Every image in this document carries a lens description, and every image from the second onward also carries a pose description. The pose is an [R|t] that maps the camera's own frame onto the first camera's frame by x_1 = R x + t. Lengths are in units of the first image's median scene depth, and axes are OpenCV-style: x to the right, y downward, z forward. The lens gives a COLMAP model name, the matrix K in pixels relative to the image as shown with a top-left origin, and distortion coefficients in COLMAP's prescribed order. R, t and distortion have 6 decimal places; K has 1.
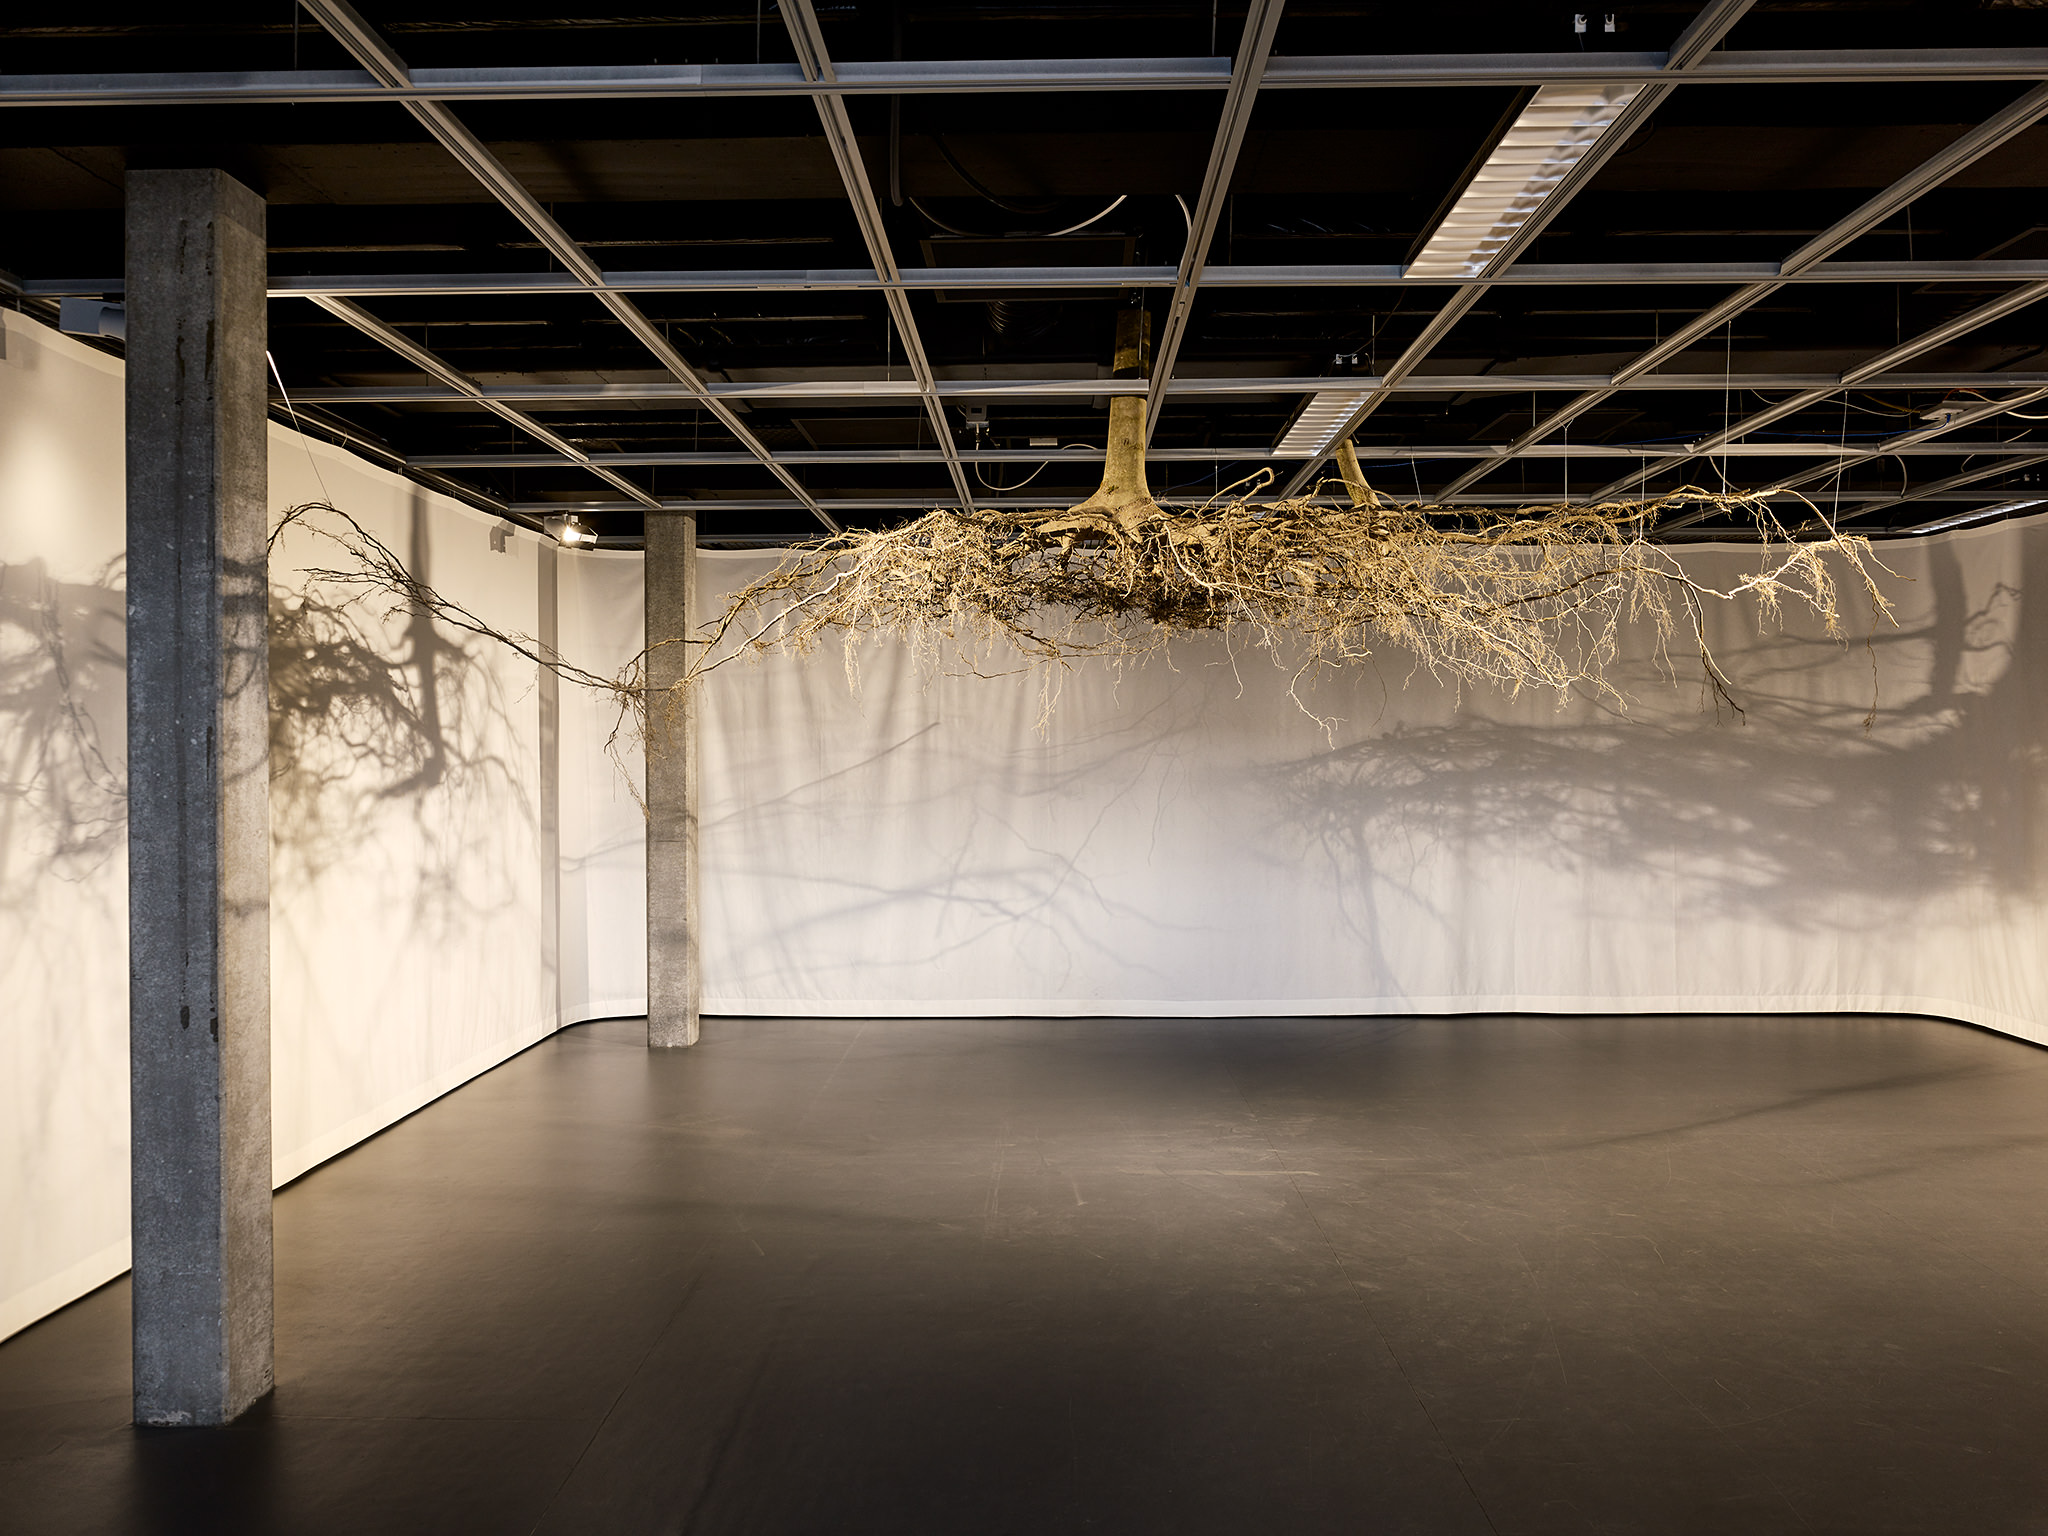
lens RADIAL K [[1531.1, 0, 1019.8], [0, 1531.1, 770.0], [0, 0, 1]] dist [-0.014370, 0.004025]
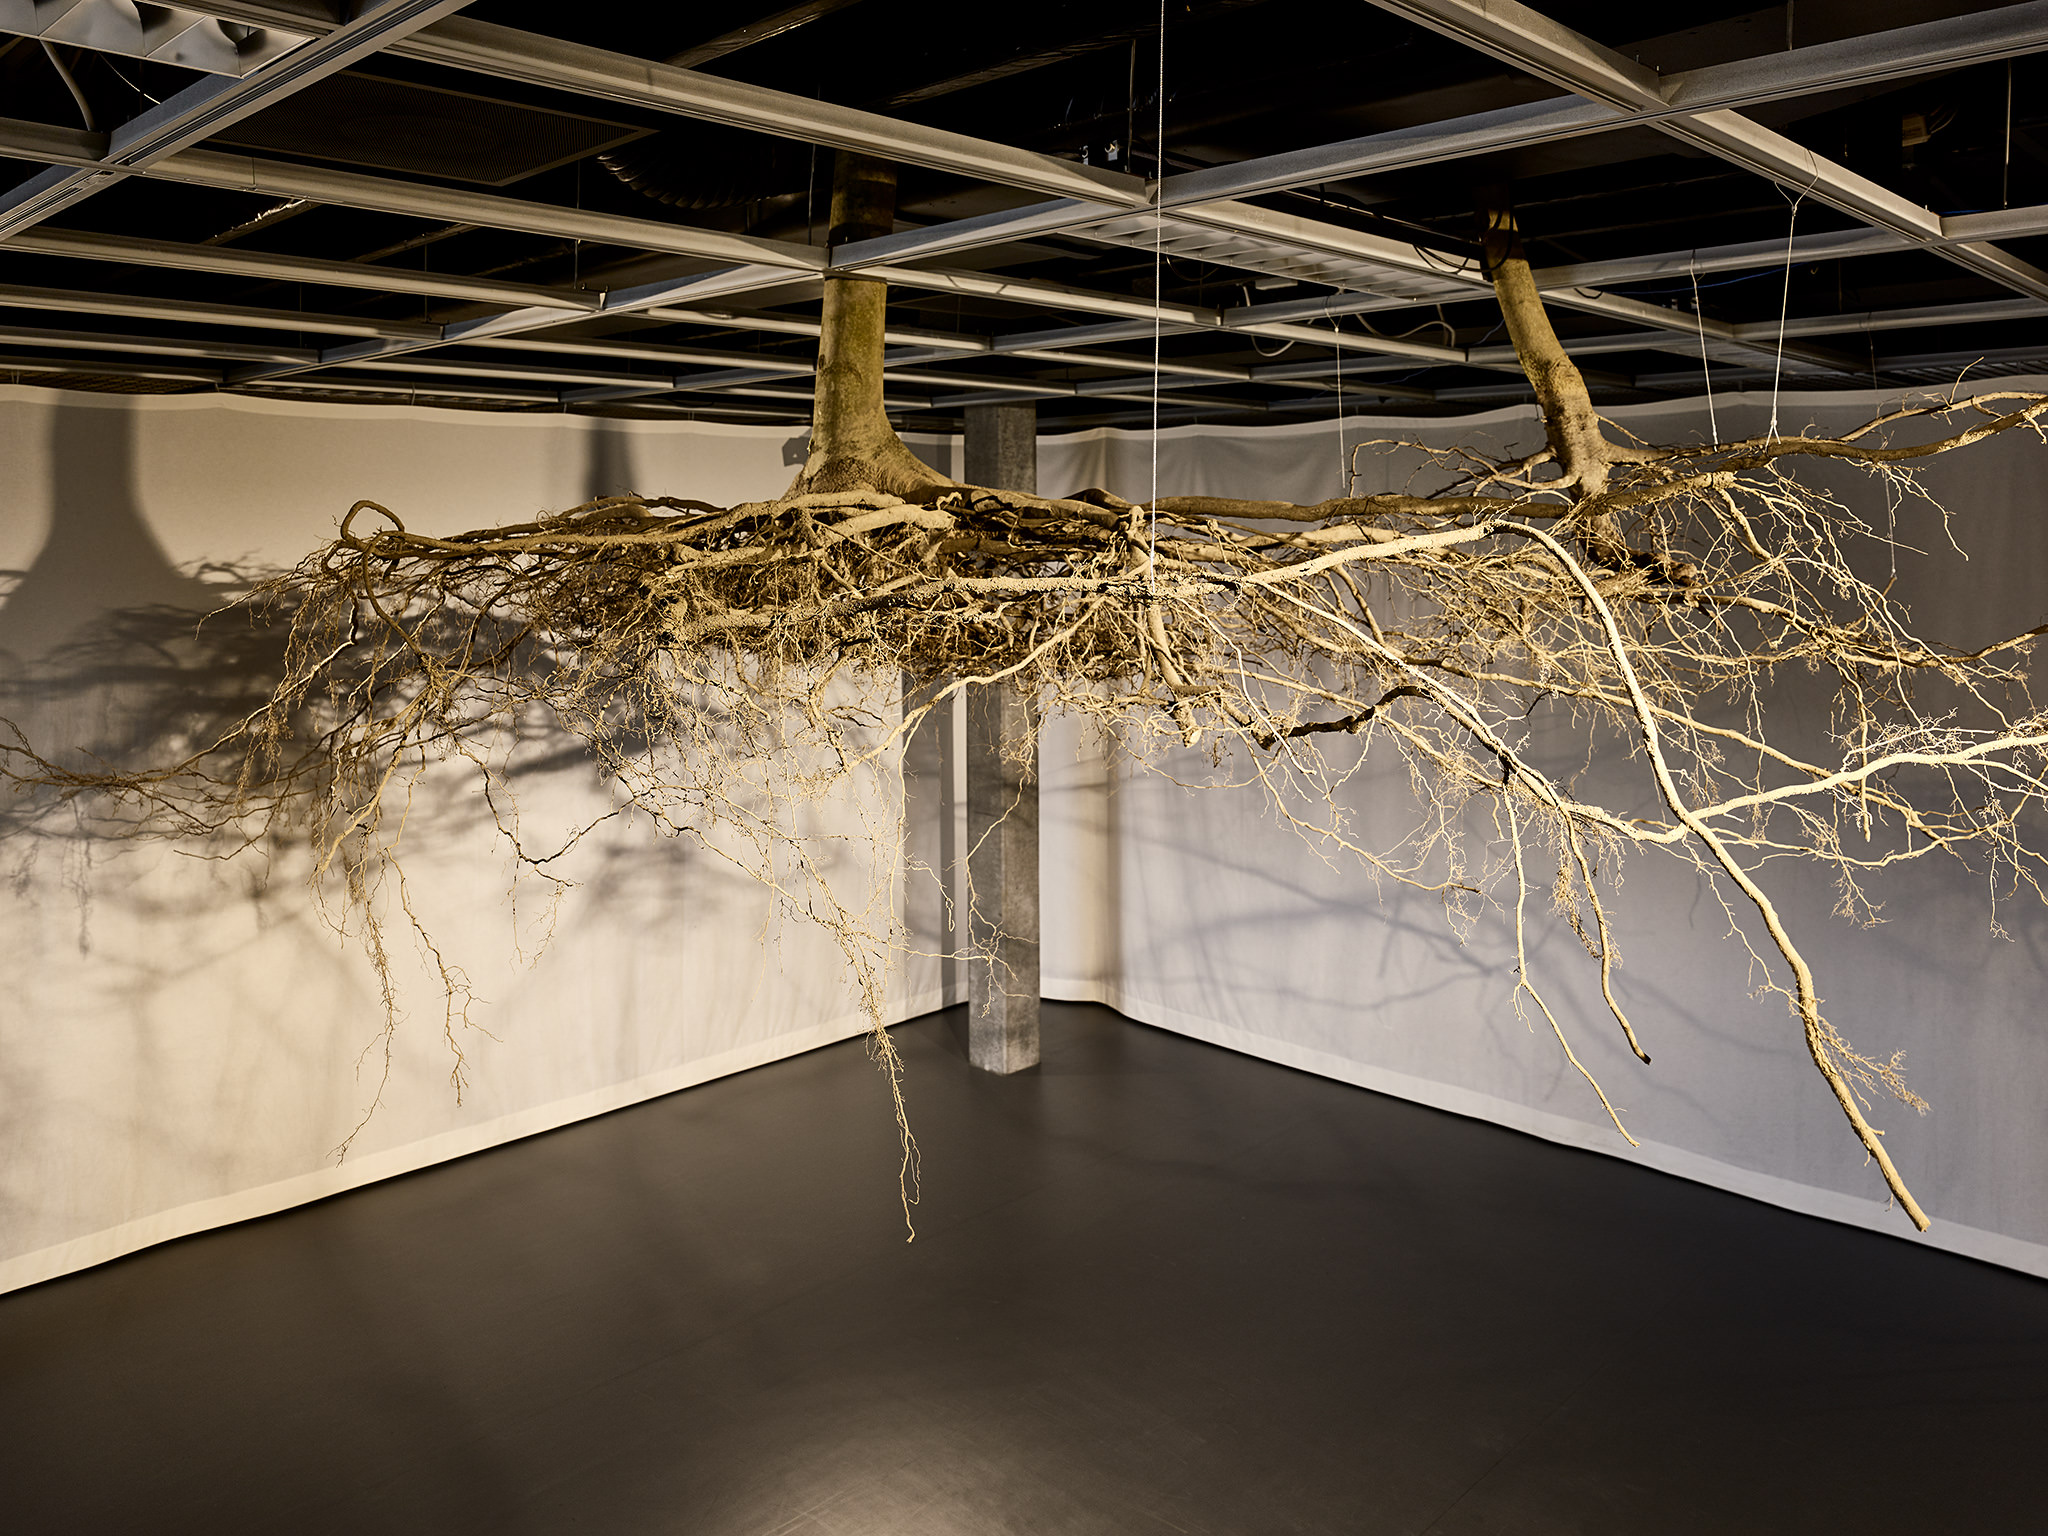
lens RADIAL K [[1557.5, 0, 1016.1], [0, 1557.5, 539.4], [0, 0, 1]] dist [-0.004461, -0.007482]
pose [[0.729169, 0.005455, -0.684311, 0.315377], [-0.006189, 0.999980, 0.001377, -0.091389], [0.684305, 0.003231, 0.729189, 0.385372]]
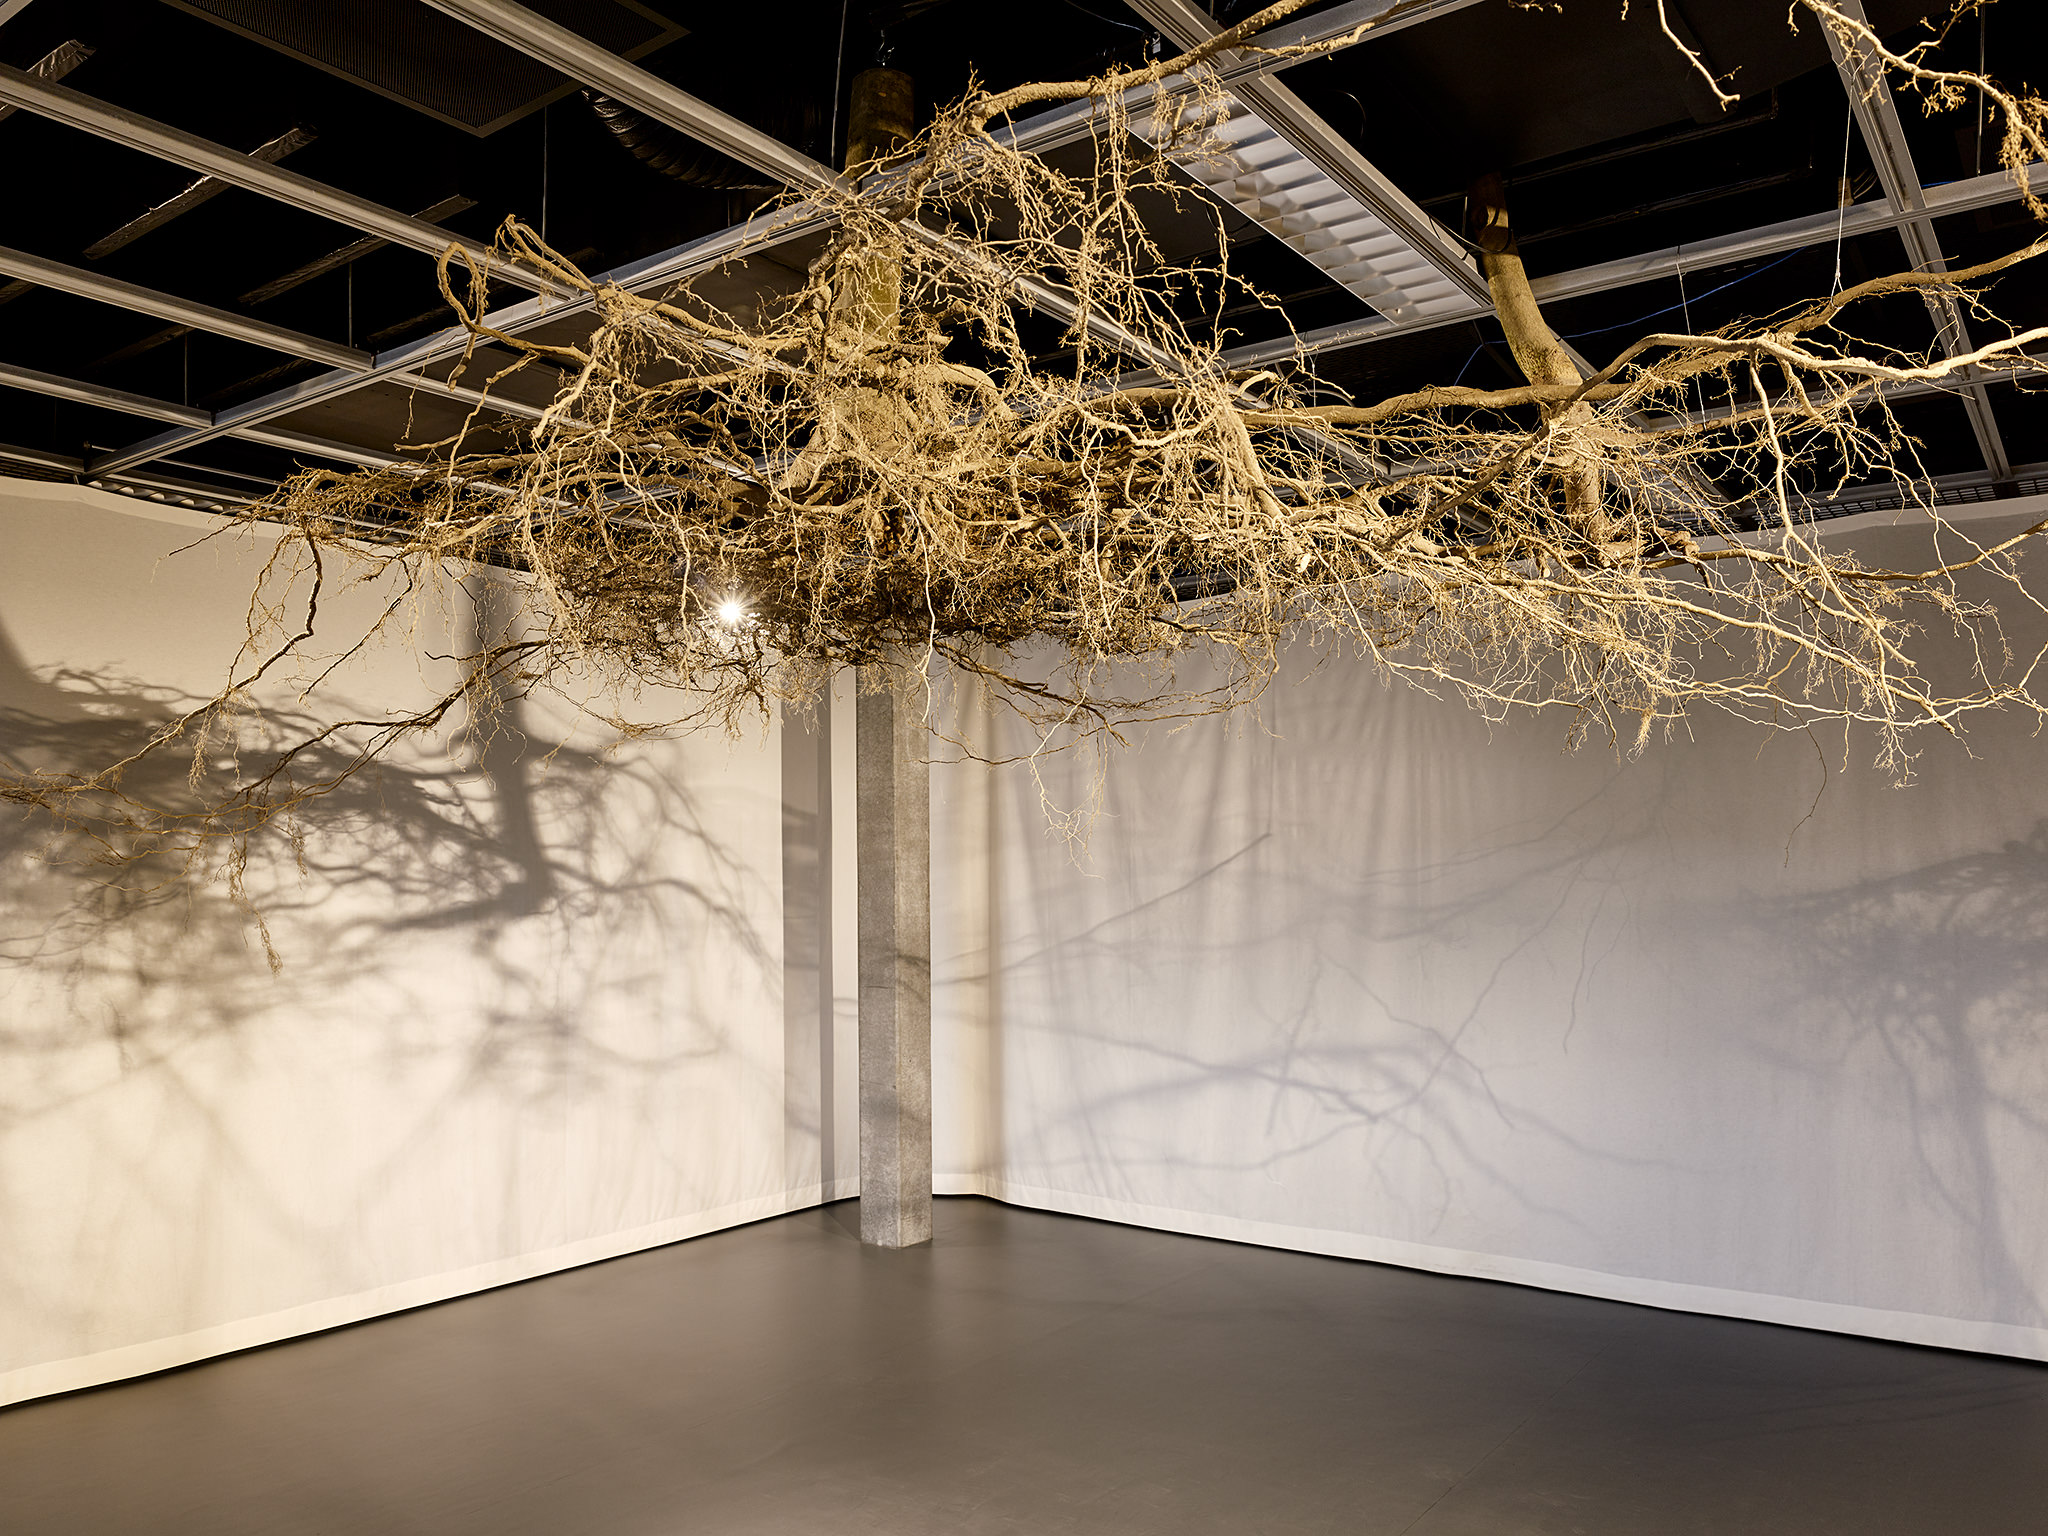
lens RADIAL K [[1541.2, 0, 1020.2], [0, 1541.2, 886.4], [0, 0, 1]] dist [-0.017550, 0.010975]
pose [[0.818480, 0.005653, -0.574508, 0.269456], [-0.006133, 0.999981, 0.001103, -0.006663], [0.574503, 0.002620, 0.818498, 0.359182]]
